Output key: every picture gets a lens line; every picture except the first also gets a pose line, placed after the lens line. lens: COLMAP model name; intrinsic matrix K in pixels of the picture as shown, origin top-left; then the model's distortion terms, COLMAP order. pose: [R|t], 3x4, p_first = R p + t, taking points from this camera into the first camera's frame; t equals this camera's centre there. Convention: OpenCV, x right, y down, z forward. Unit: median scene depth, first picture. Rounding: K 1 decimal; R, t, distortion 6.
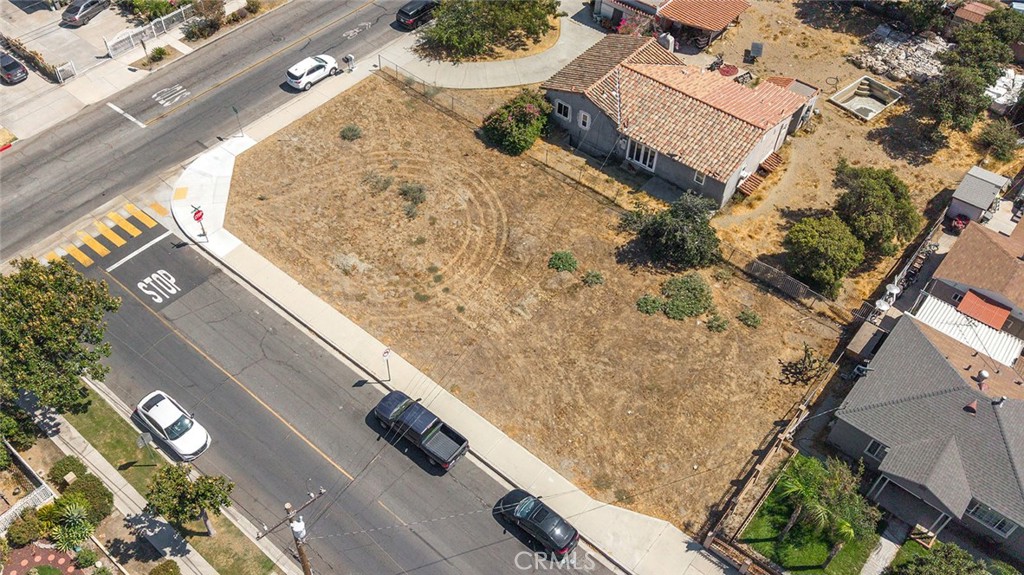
lens RADIAL K [[832.9, 0, 489.2], [0, 832.9, 288.8], [0, 0, 1]] dist [0.092841, -0.196336]
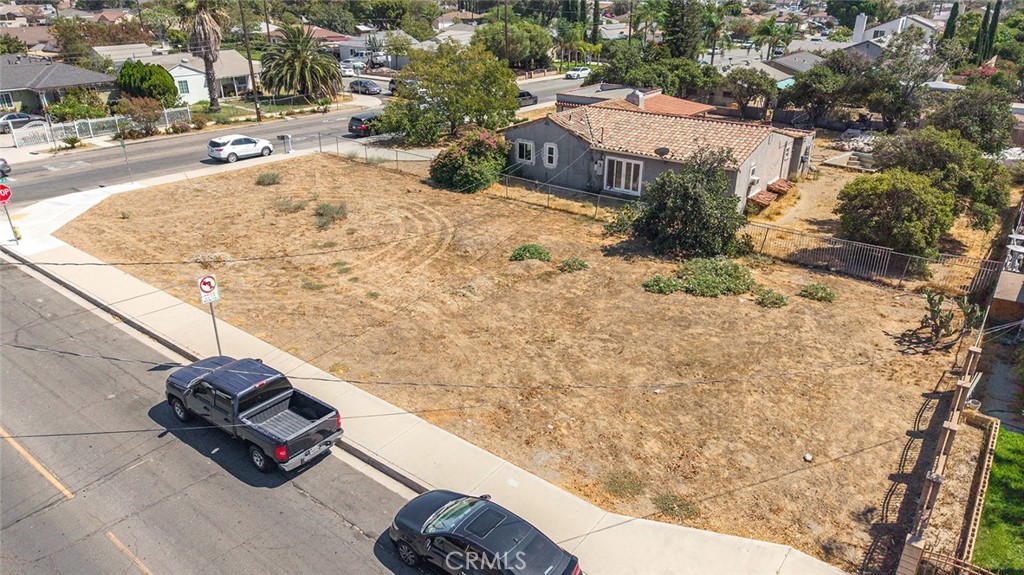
lens RADIAL K [[682.5, 0, 512.0], [0, 682.5, 287.5], [0, 0, 1]] dist [0.042127, -0.059401]
pose [[0.998800, -0.022951, 0.043261, 0.047733], [0.039227, 0.903774, -0.426208, 0.234071], [-0.029316, 0.427394, 0.903590, 0.491134]]
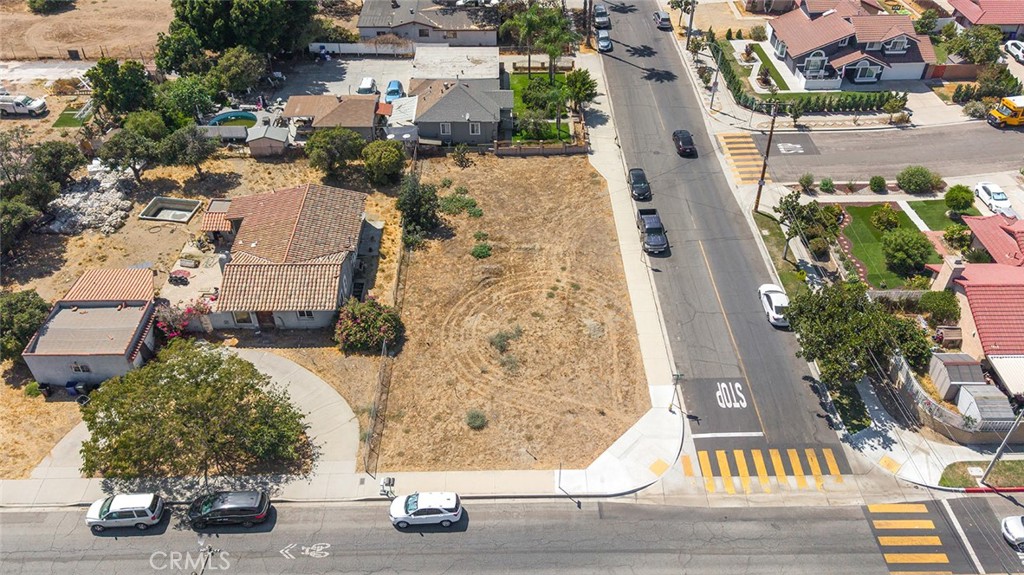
lens RADIAL K [[796.4, 0, 497.9], [0, 796.4, 289.9], [0, 0, 1]] dist [0.084293, -0.165320]
pose [[-0.647334, -0.493268, 0.581072, -0.720660], [0.578819, 0.177873, 0.795820, -1.043923], [-0.495910, 0.851497, 0.170370, 0.809366]]
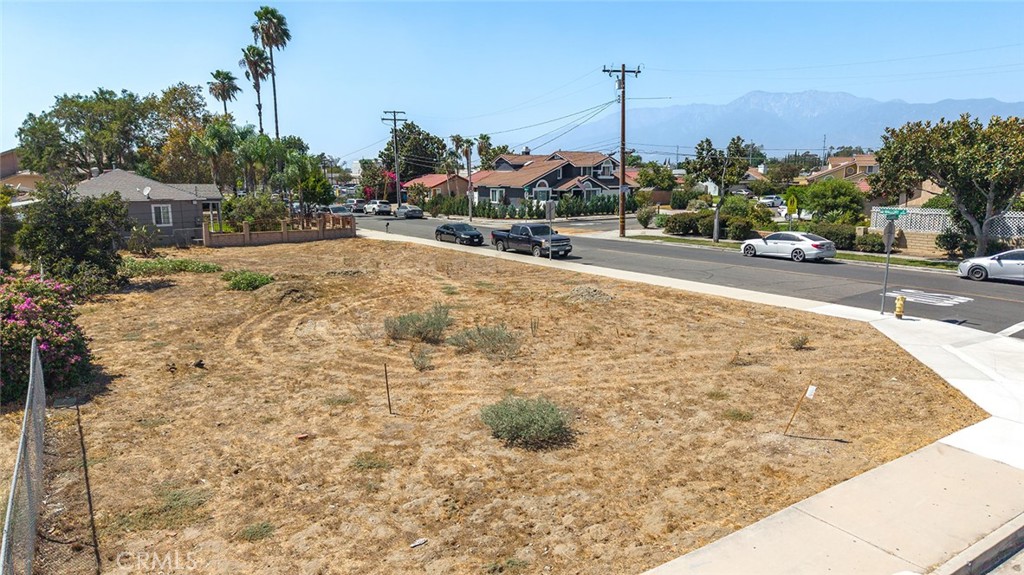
lens RADIAL K [[682.5, 0, 512.0], [0, 682.5, 287.5], [0, 0, 1]] dist [0.042127, -0.059401]
pose [[-0.961678, -0.054099, 0.268791, -0.239618], [0.201667, 0.524617, 0.827108, -0.417763], [-0.185758, 0.849618, -0.493603, 1.213089]]
